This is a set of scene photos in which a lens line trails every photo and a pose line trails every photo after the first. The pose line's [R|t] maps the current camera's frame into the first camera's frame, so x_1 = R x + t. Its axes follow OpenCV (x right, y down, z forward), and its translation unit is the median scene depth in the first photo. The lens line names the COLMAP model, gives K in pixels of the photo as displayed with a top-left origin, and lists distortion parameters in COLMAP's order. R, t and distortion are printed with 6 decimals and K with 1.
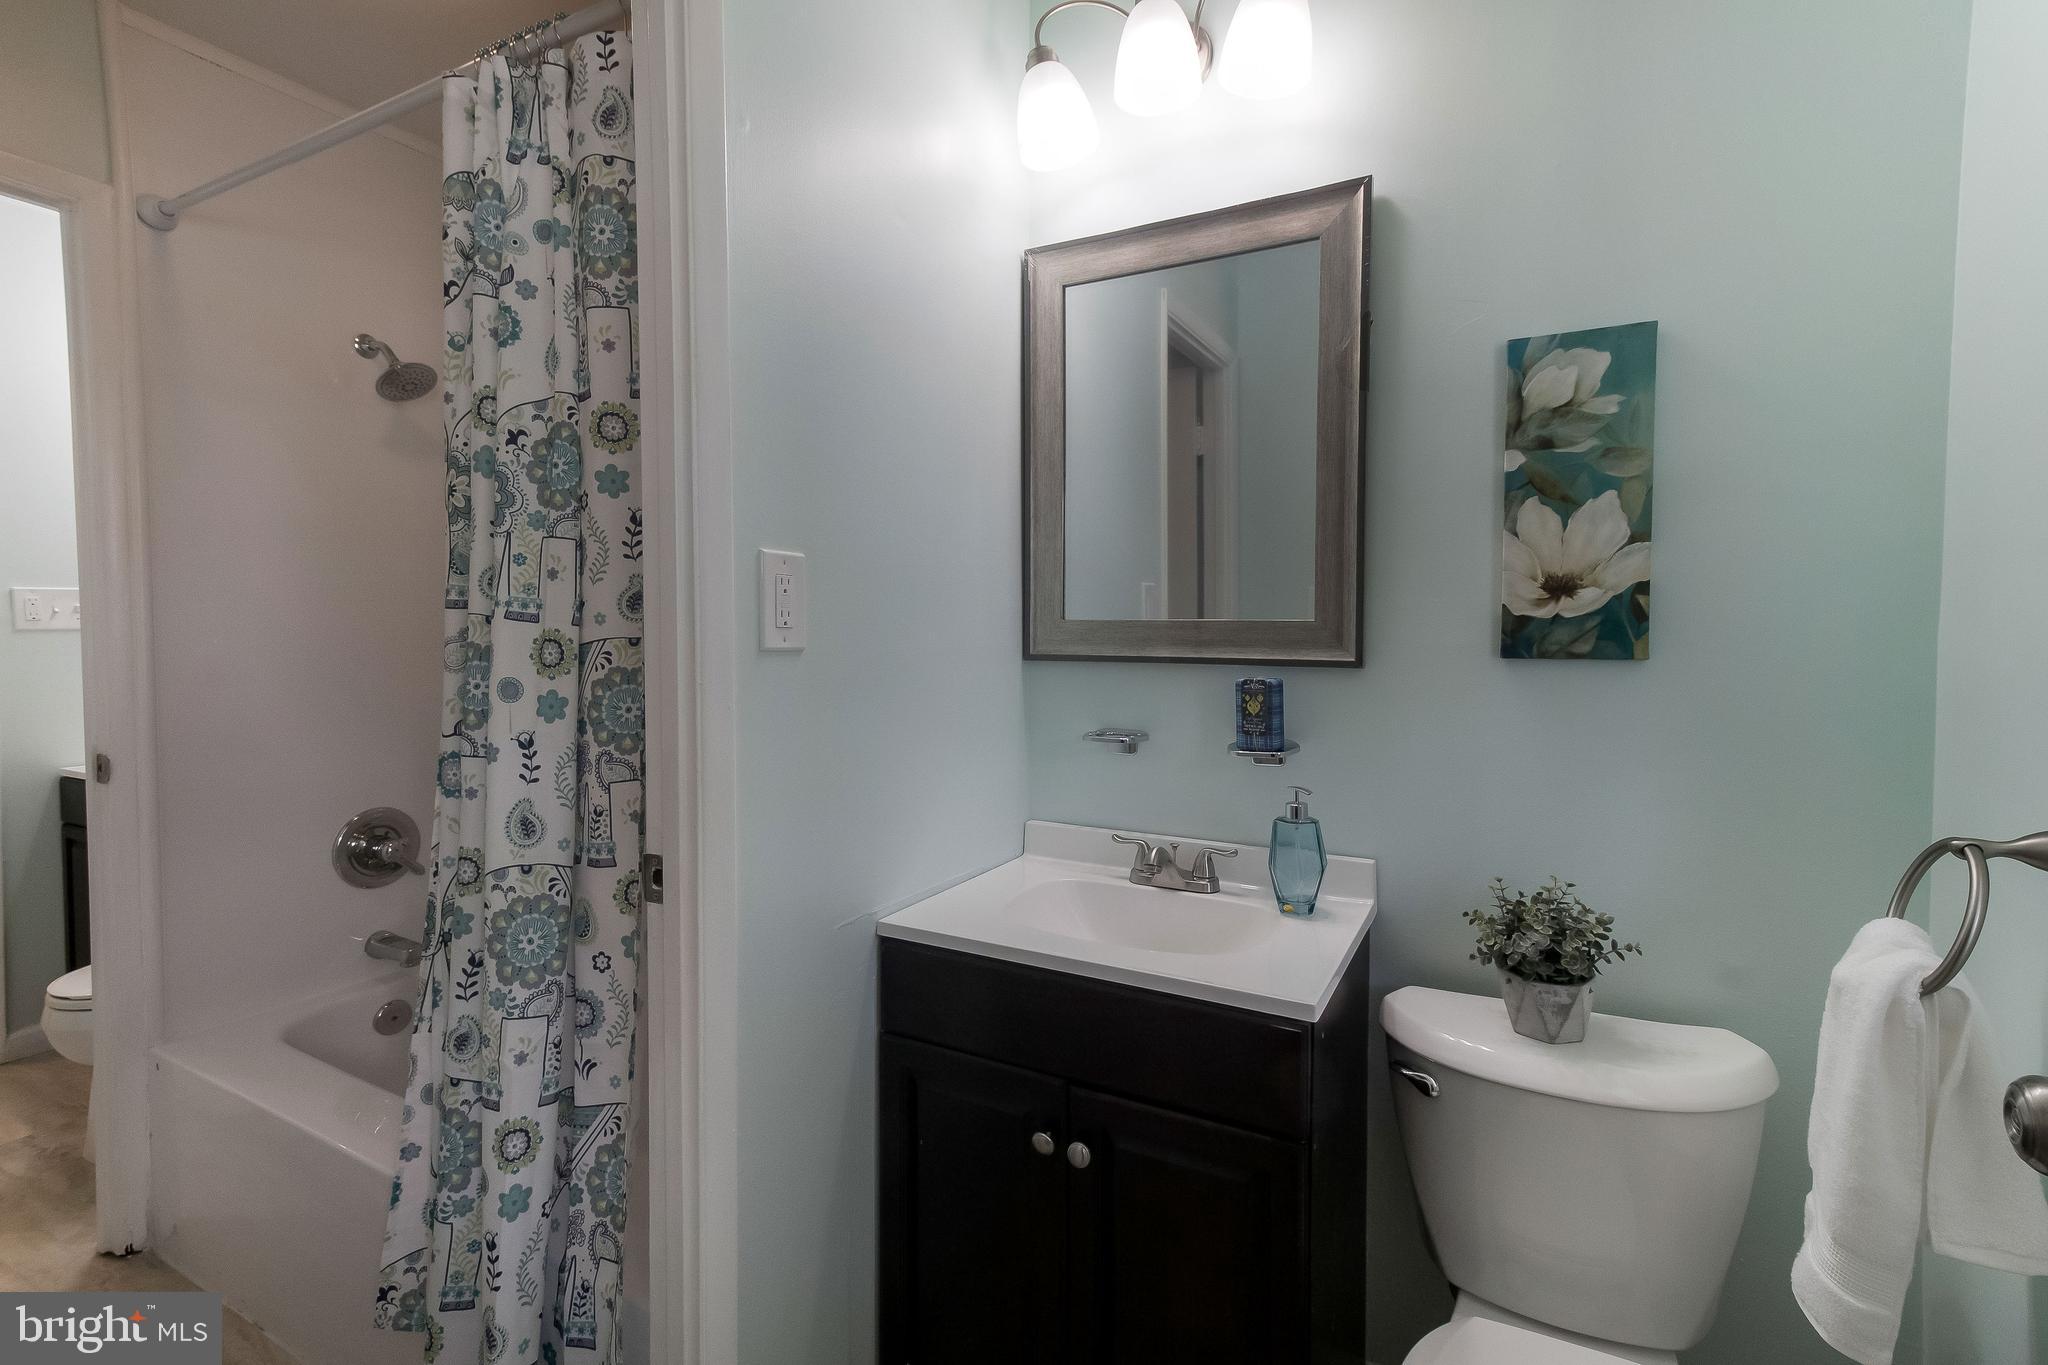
lens RADIAL K [[936.8, 0, 1018.0], [0, 936.8, 660.9], [0, 0, 1]] dist [0.012421, -0.000408]
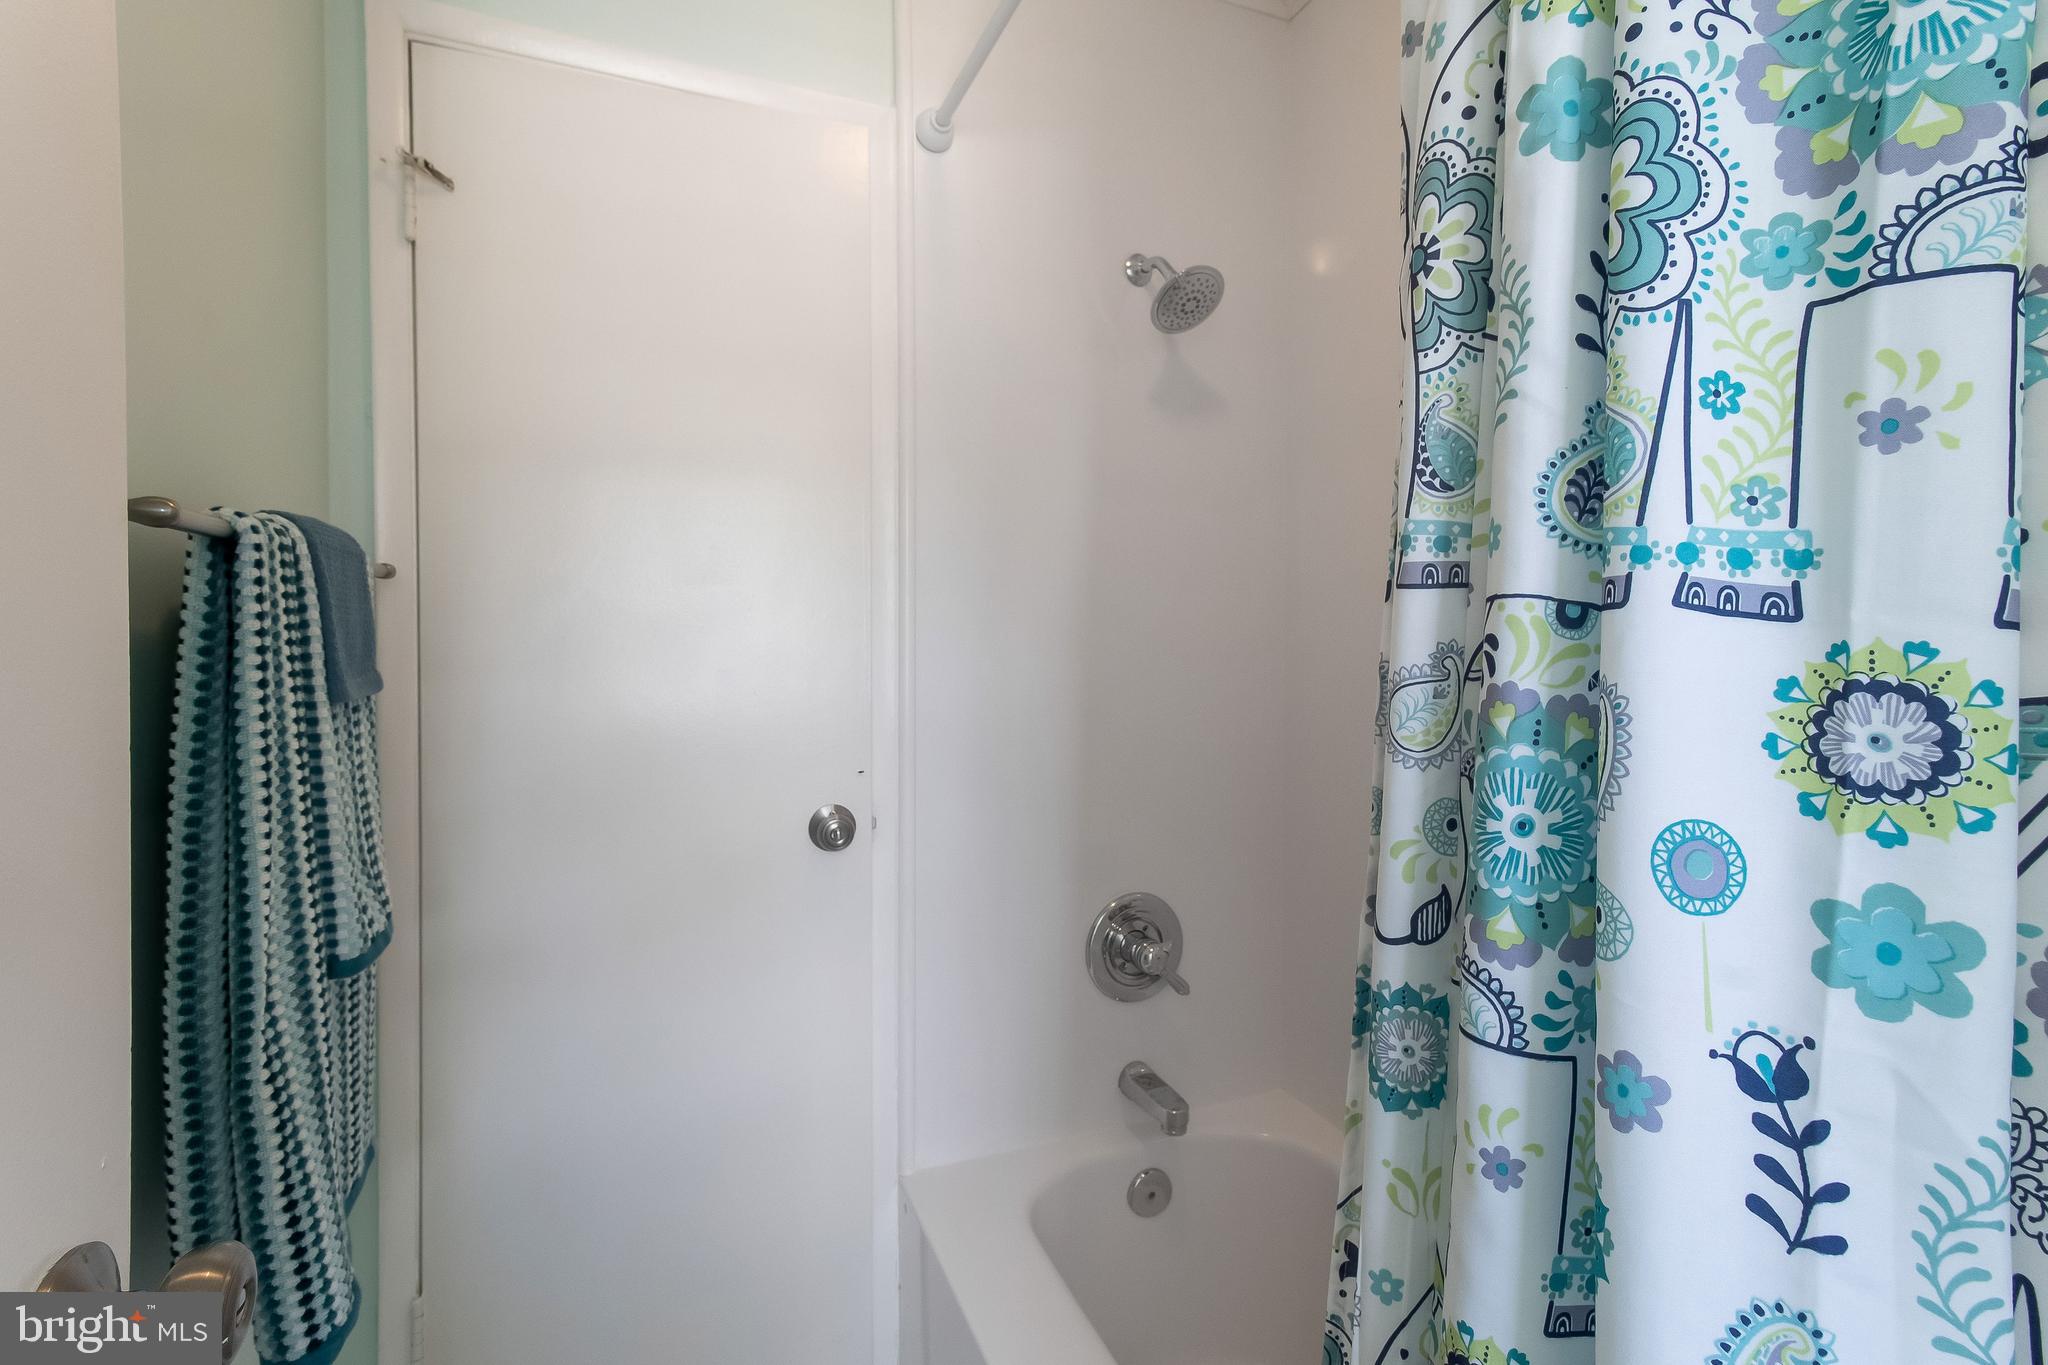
lens RADIAL K [[942.5, 0, 1017.6], [0, 942.5, 659.9], [0, 0, 1]] dist [0.013546, 0.000161]
pose [[0.775270, 0.000730, -0.631630, -0.514448], [-0.017983, 0.999619, -0.020917, -0.019709], [0.631374, 0.027575, 0.774988, 0.653315]]
